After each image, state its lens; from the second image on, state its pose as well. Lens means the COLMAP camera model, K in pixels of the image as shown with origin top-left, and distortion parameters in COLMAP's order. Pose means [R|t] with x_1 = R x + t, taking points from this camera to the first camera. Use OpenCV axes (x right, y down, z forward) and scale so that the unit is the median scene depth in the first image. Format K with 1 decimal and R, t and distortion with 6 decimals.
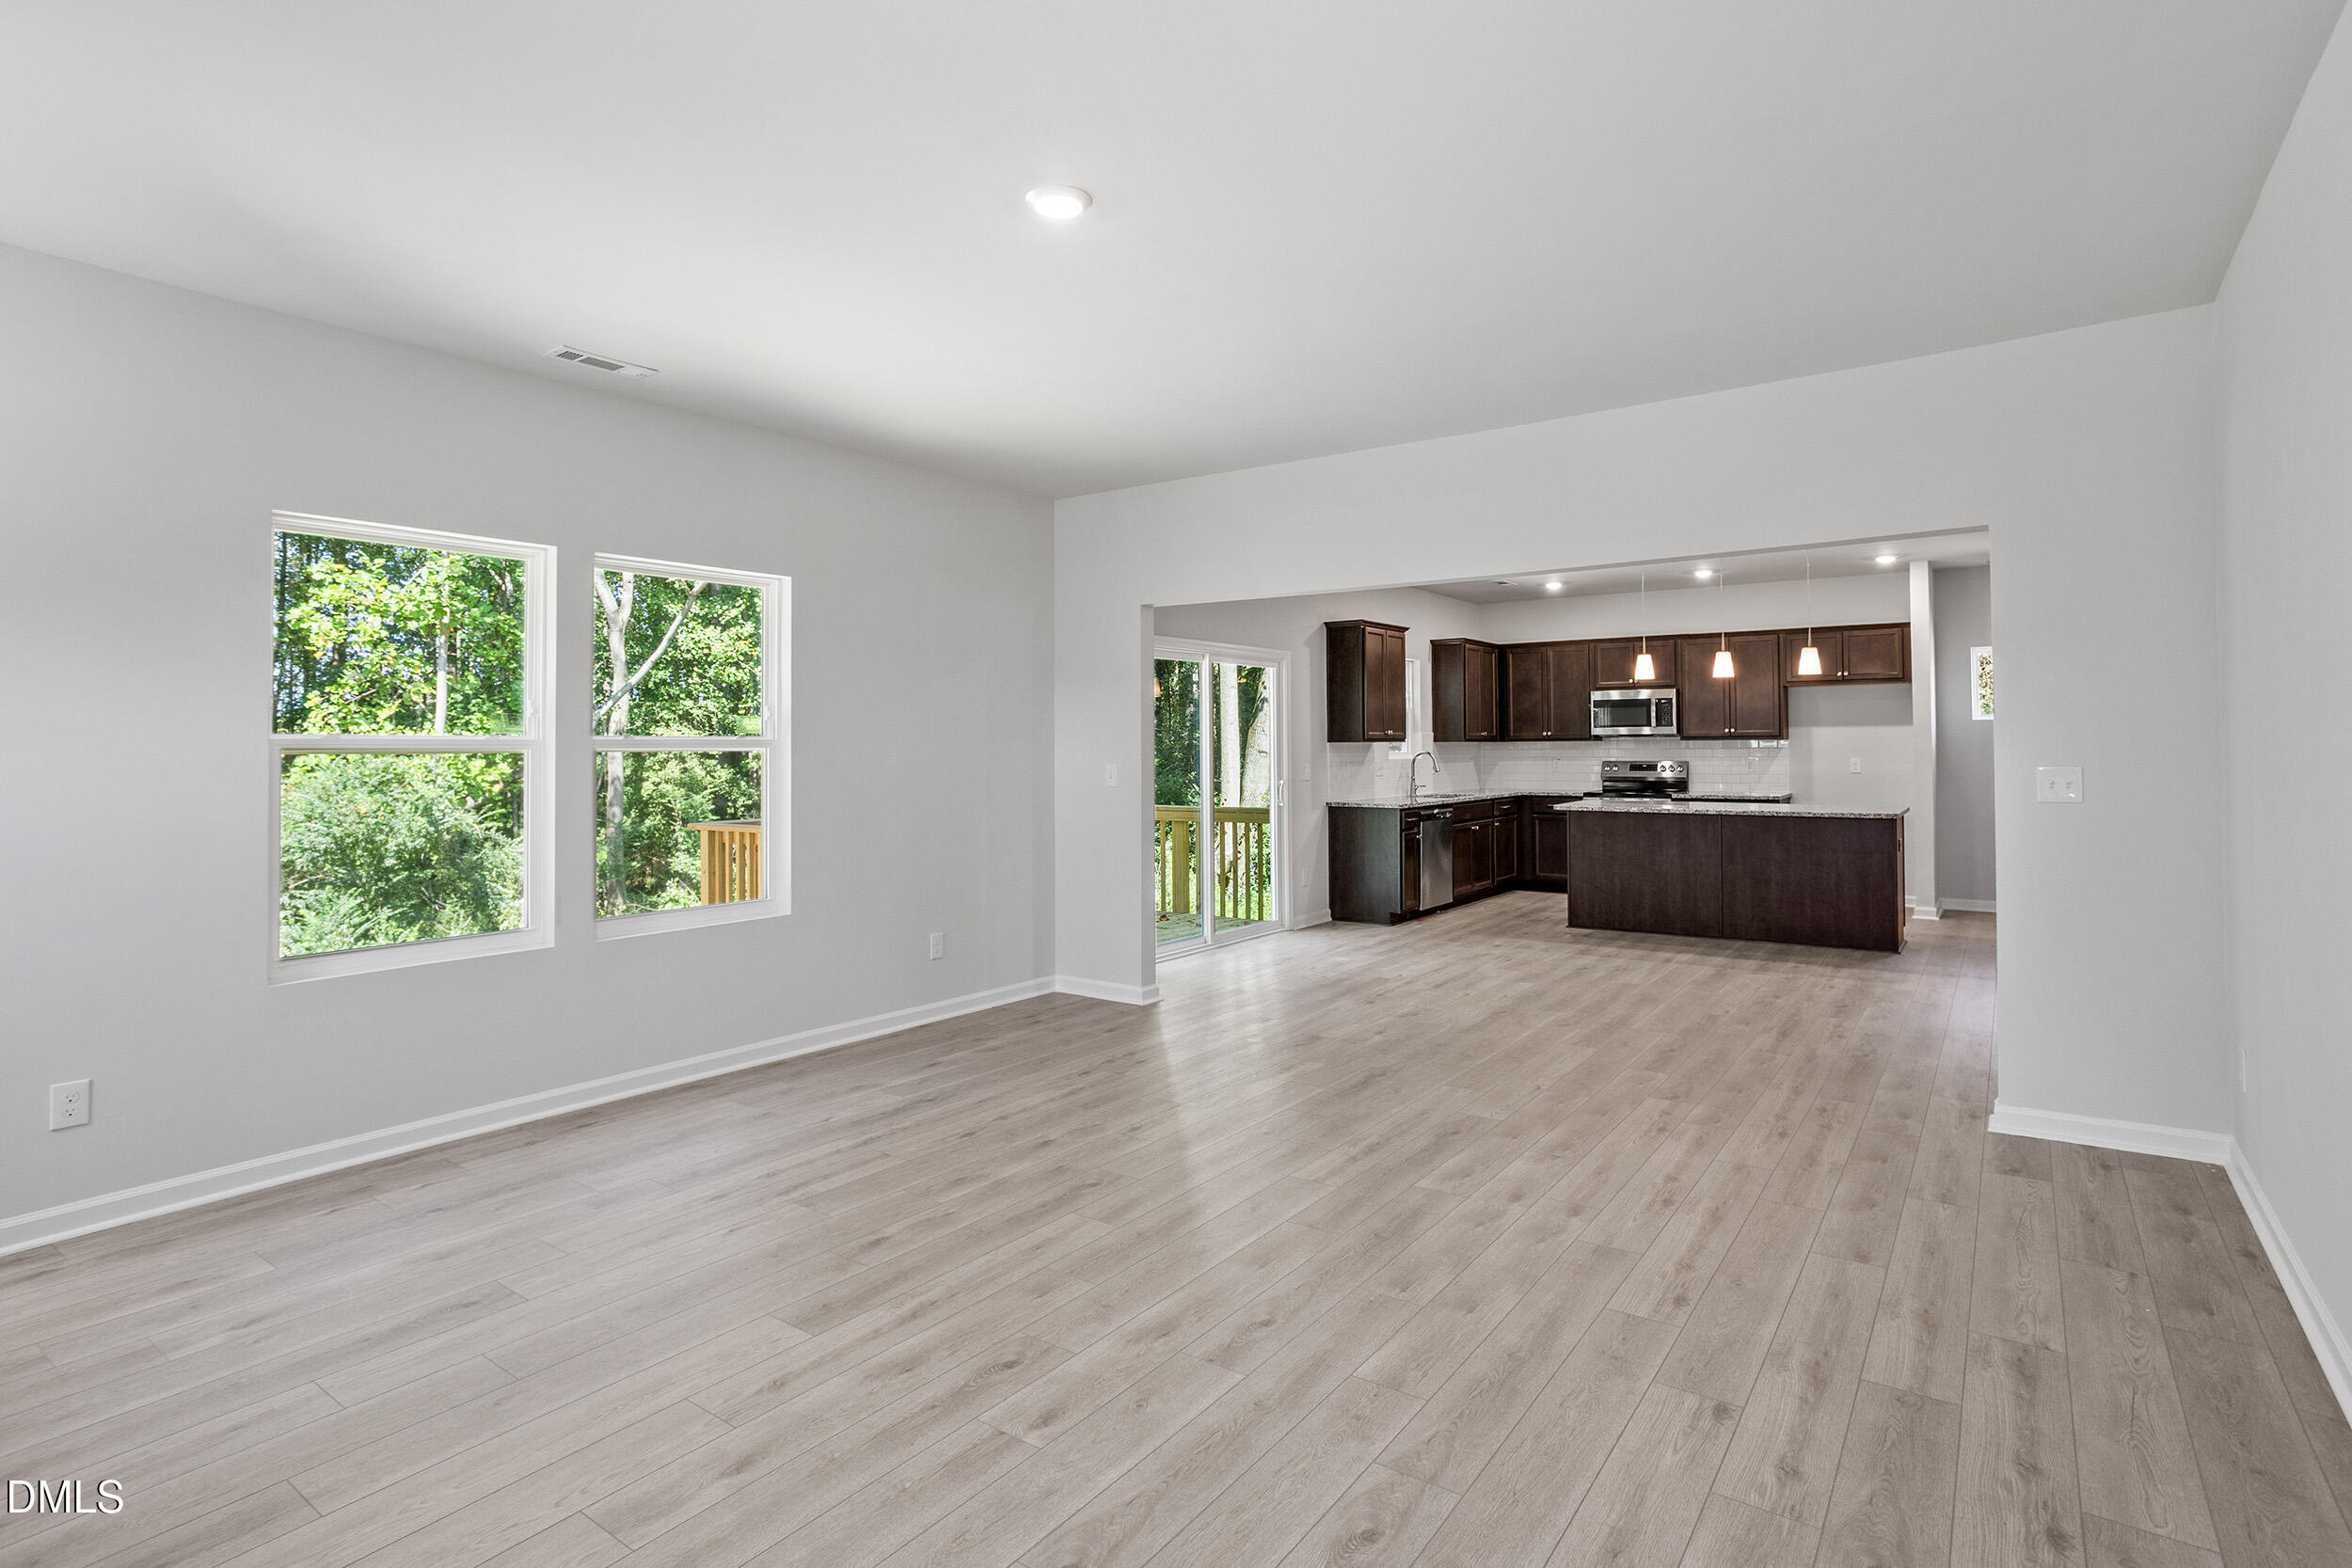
lens RADIAL K [[1167.0, 0, 1181.1], [0, 1167.0, 750.5], [0, 0, 1]] dist [-0.055952, 0.031180]
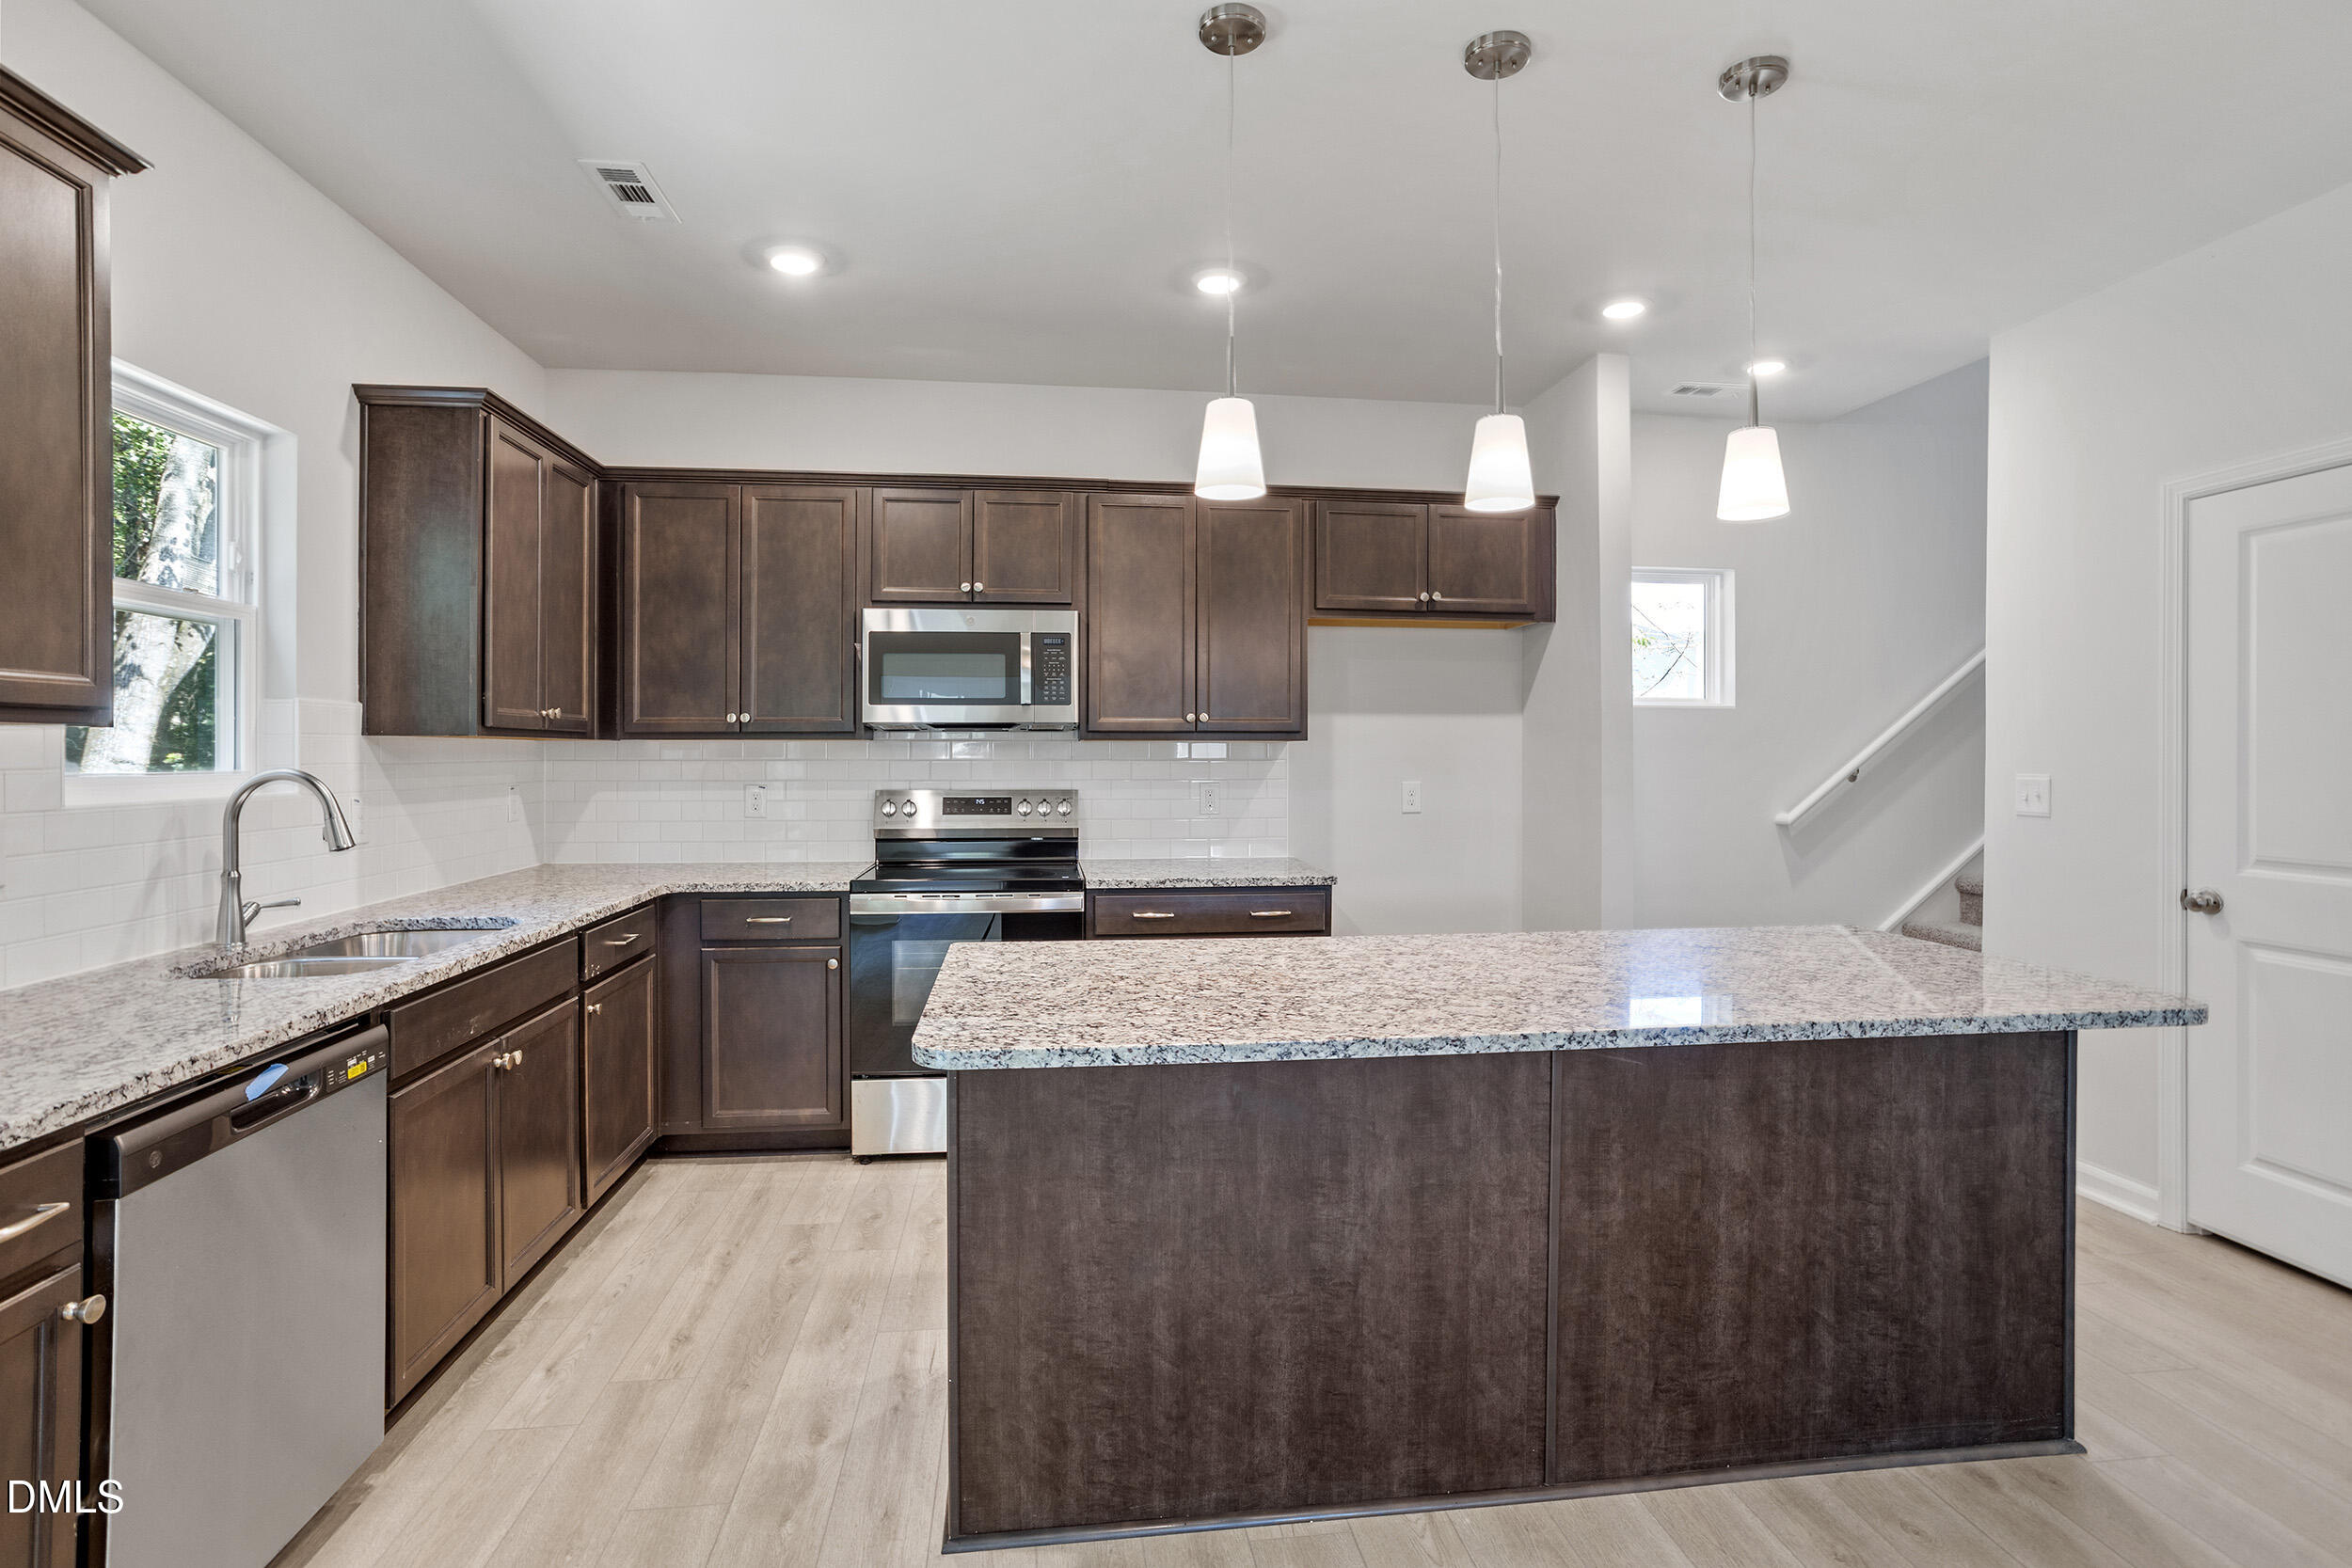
lens RADIAL K [[1141.6, 0, 1179.7], [0, 1141.6, 753.1], [0, 0, 1]] dist [-0.051974, 0.031231]
pose [[0.726514, 0.005961, 0.687126, 0.517009], [-0.004495, 0.999982, -0.003922, -0.008043], [-0.687137, -0.000239, 0.726528, 1.960181]]
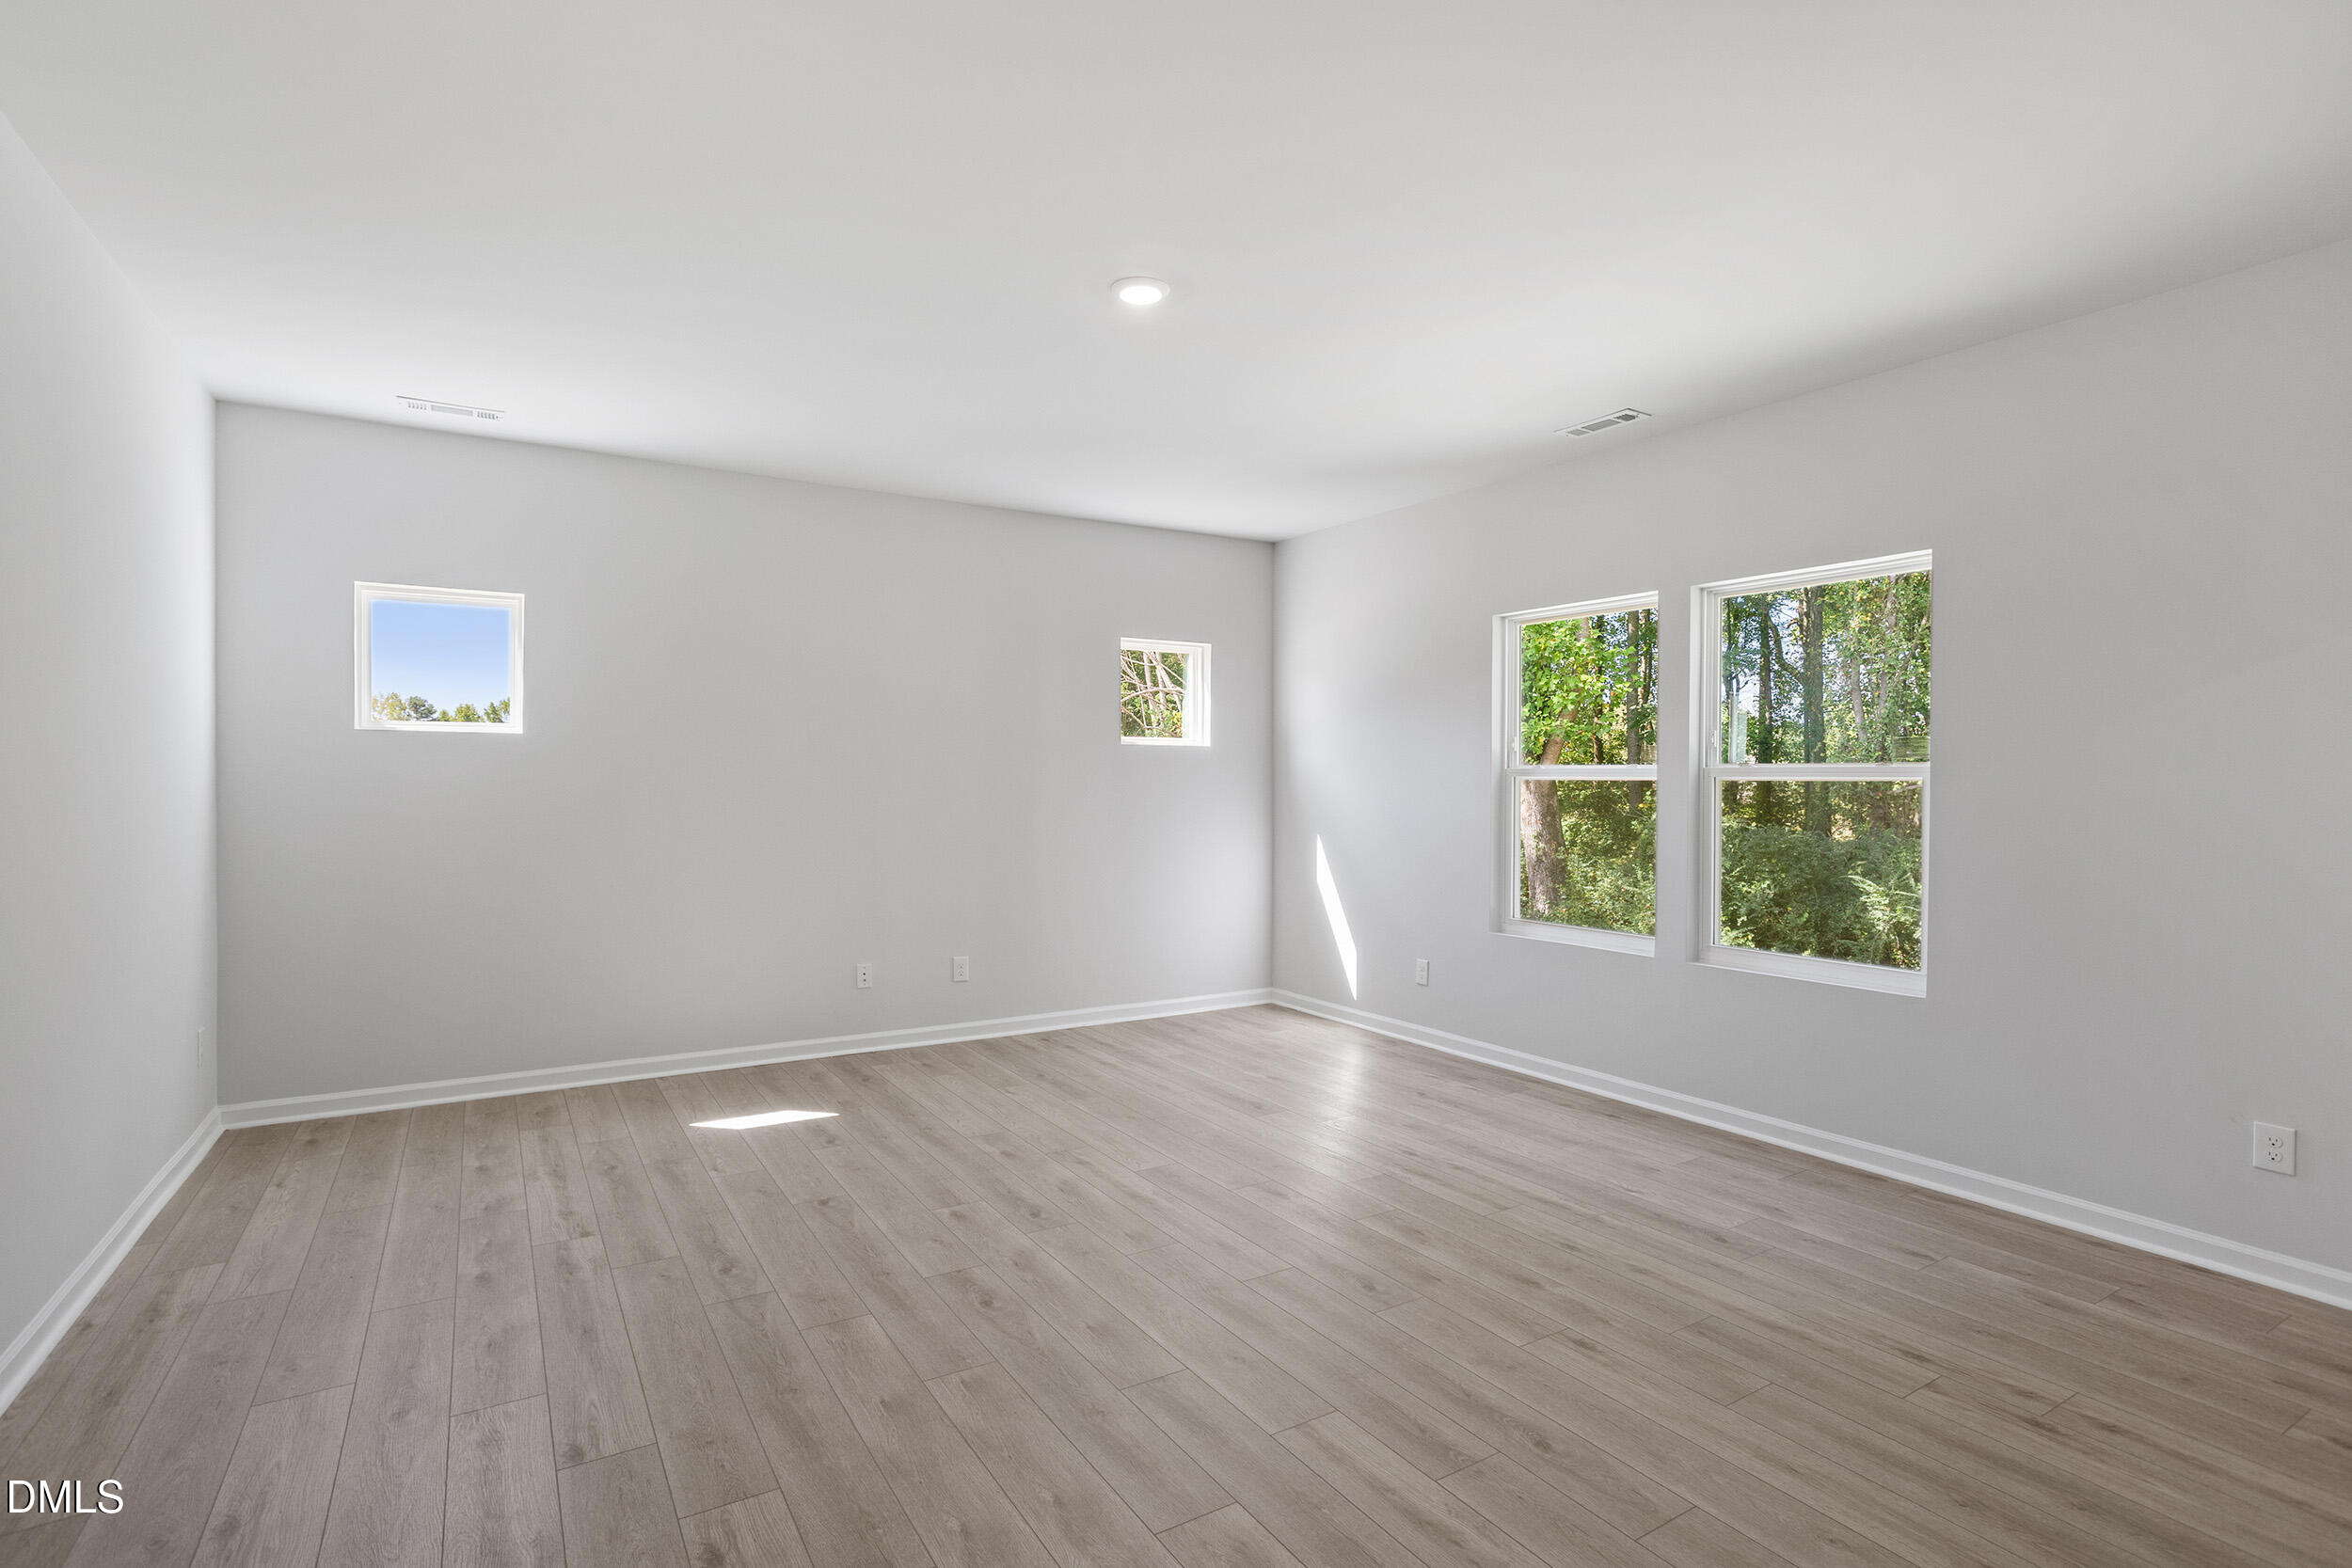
lens RADIAL K [[1141.6, 0, 1179.7], [0, 1141.6, 753.1], [0, 0, 1]] dist [-0.051974, 0.031231]
pose [[-0.375894, -0.014559, -0.926548, 0.759079], [-0.003045, 0.999891, -0.014477, -0.007547], [0.926658, -0.002621, -0.375898, 1.189595]]
